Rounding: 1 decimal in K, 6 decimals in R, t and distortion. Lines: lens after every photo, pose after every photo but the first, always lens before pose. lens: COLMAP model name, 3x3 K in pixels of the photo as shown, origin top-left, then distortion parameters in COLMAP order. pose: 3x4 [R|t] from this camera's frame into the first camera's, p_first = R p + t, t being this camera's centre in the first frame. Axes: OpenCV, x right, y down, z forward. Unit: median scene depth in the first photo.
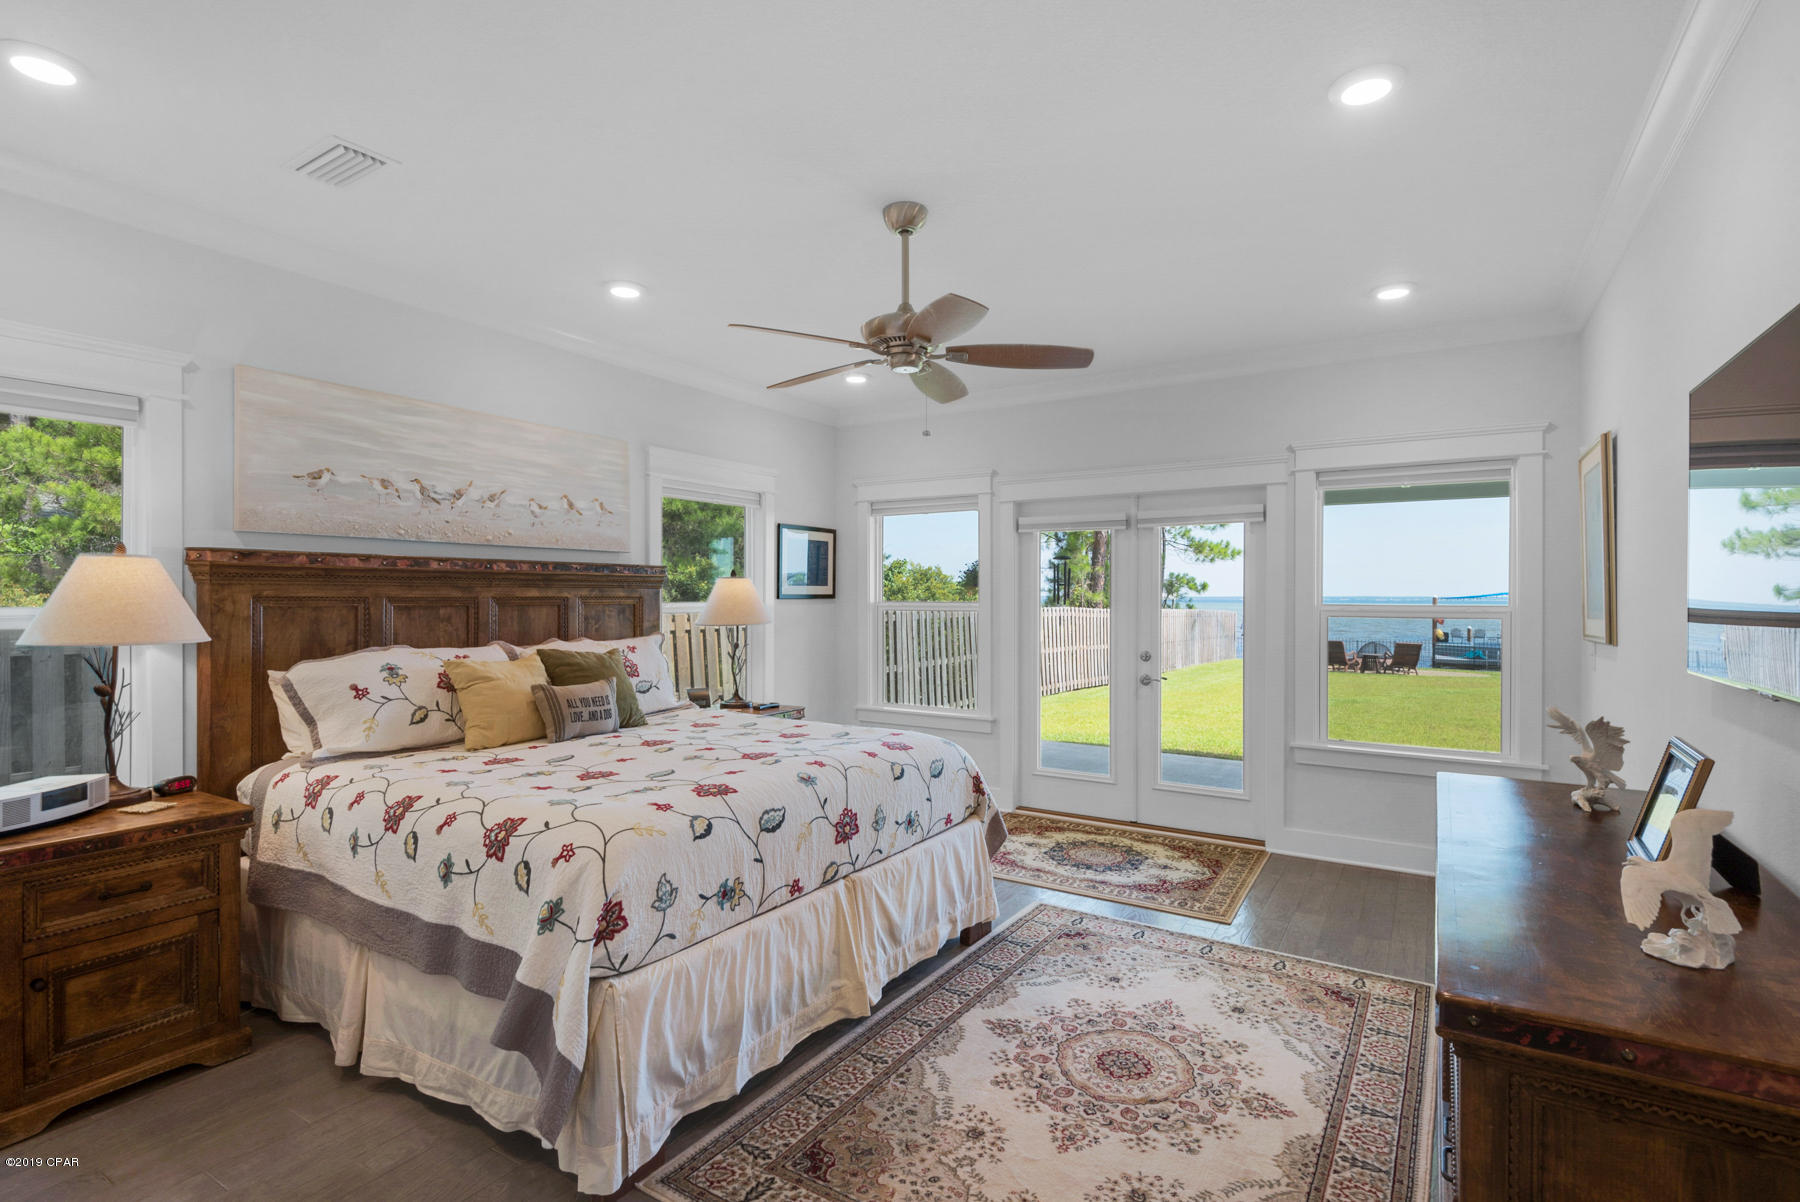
lens RADIAL K [[863.6, 0, 898.9], [0, 863.6, 606.9], [0, 0, 1]] dist [0.027276, 0.000051]
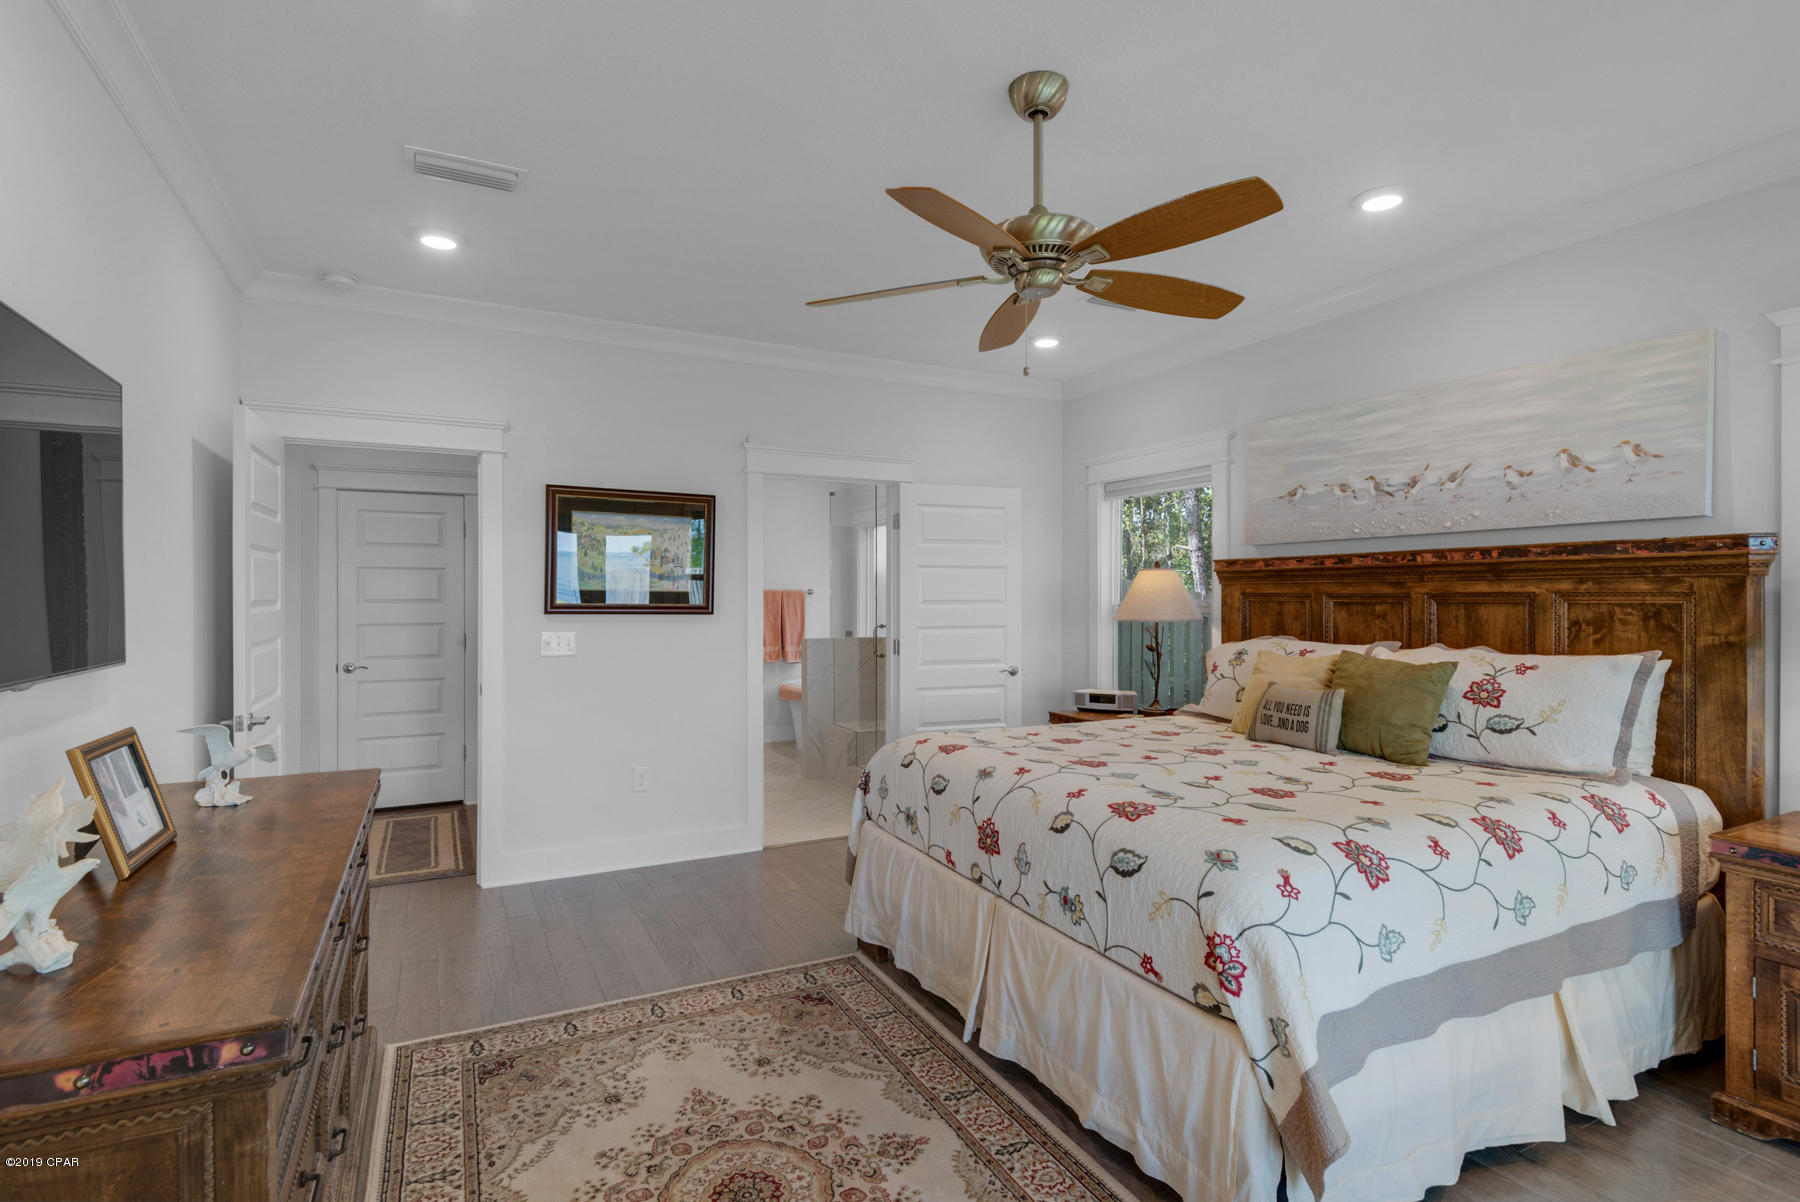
lens RADIAL K [[878.4, 0, 901.8], [0, 878.4, 595.1], [0, 0, 1]] dist [0.031511, -0.001070]
pose [[-0.499285, -0.003034, -0.866432, 0.663126], [-0.012430, 0.999916, 0.003662, -0.006902], [0.866349, 0.012598, -0.499281, 1.143745]]
